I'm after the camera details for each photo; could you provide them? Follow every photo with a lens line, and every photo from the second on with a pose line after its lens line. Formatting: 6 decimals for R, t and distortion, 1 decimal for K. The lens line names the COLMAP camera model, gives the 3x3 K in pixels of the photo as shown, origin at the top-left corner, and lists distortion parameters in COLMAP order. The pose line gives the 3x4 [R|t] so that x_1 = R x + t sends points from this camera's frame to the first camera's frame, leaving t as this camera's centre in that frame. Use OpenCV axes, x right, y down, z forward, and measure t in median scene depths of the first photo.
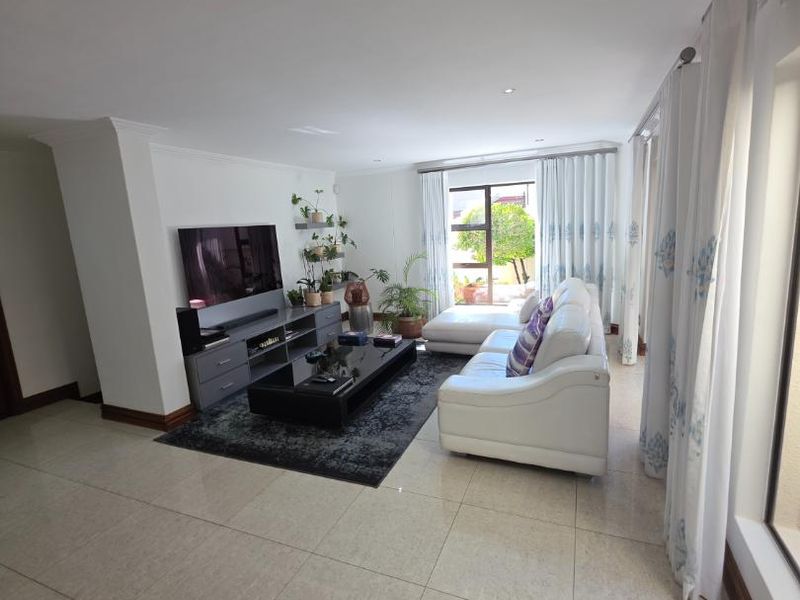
lens RADIAL K [[426.2, 0, 398.5], [0, 426.2, 300.6], [0, 0, 1]] dist [0.006916, -0.002305]
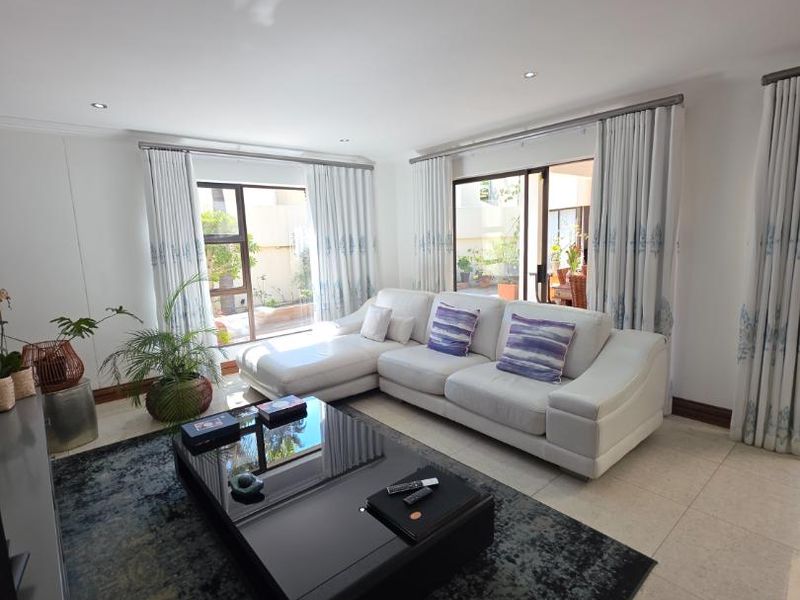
lens RADIAL K [[426.2, 0, 400.4], [0, 426.2, 299.5], [0, 0, 1]] dist [0.006916, -0.002305]
pose [[0.438051, -0.090349, 0.894398, -0.431067], [0.168767, 0.985511, 0.016896, -0.038434], [-0.882966, 0.143544, 0.446952, 0.516457]]
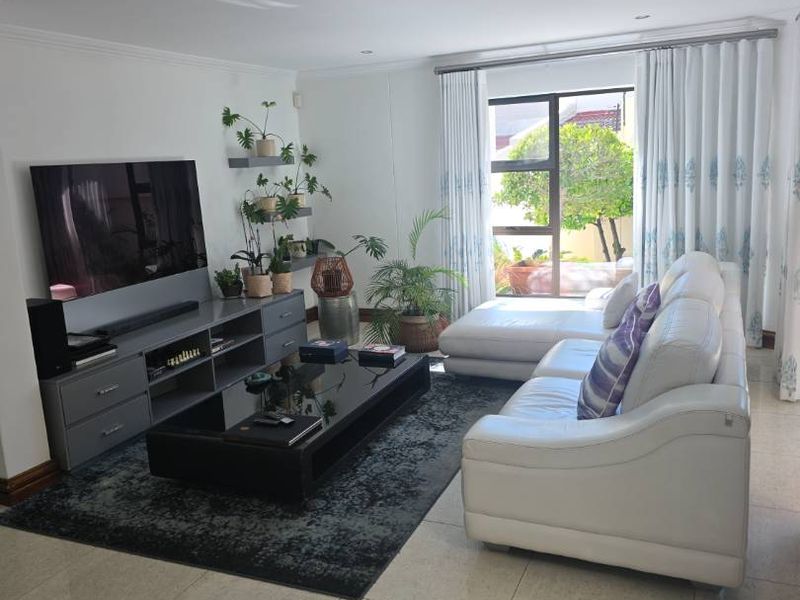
lens RADIAL K [[717.5, 0, 395.3], [0, 717.5, 295.4], [0, 0, 1]] dist [0.085355, -0.093862]
pose [[0.999896, 0.006507, -0.012844, 0.005621], [-0.006357, 0.999911, 0.011717, -0.002738], [0.012919, -0.011634, 0.999849, -0.009280]]
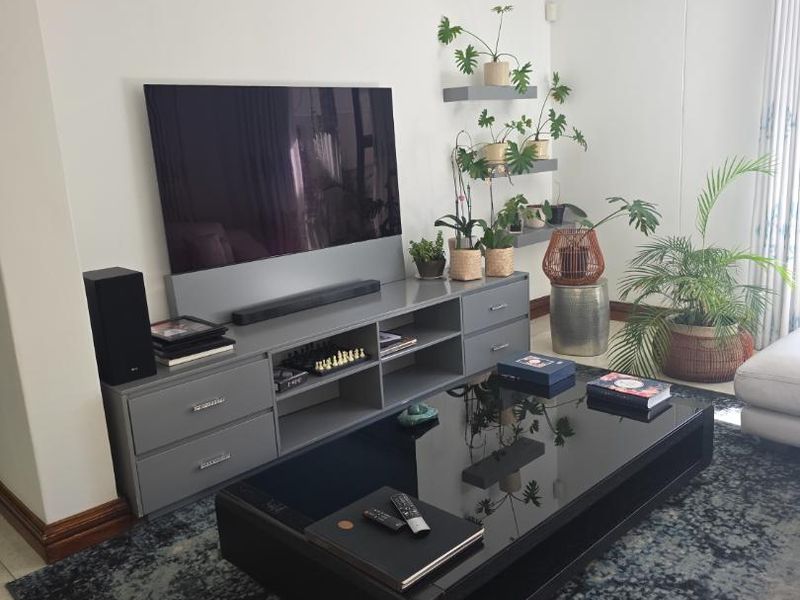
lens RADIAL K [[717.5, 0, 406.0], [0, 717.5, 300.5], [0, 0, 1]] dist [0.085355, -0.093862]
pose [[0.927350, 0.087352, -0.363858, 0.014940], [-0.064746, 0.995162, 0.073894, -0.017856], [0.368552, -0.044967, 0.928519, 0.332844]]
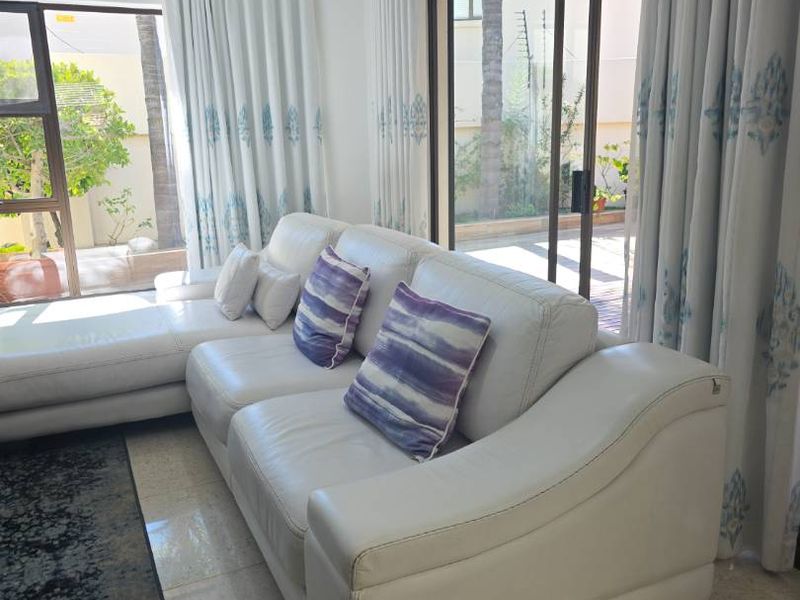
lens RADIAL K [[717.5, 0, 398.6], [0, 717.5, 294.8], [0, 0, 1]] dist [0.085355, -0.093862]
pose [[0.662563, -0.129359, 0.737751, -0.129838], [0.121169, 0.990511, 0.064858, 0.000112], [-0.739140, 0.046420, 0.671950, 0.345349]]
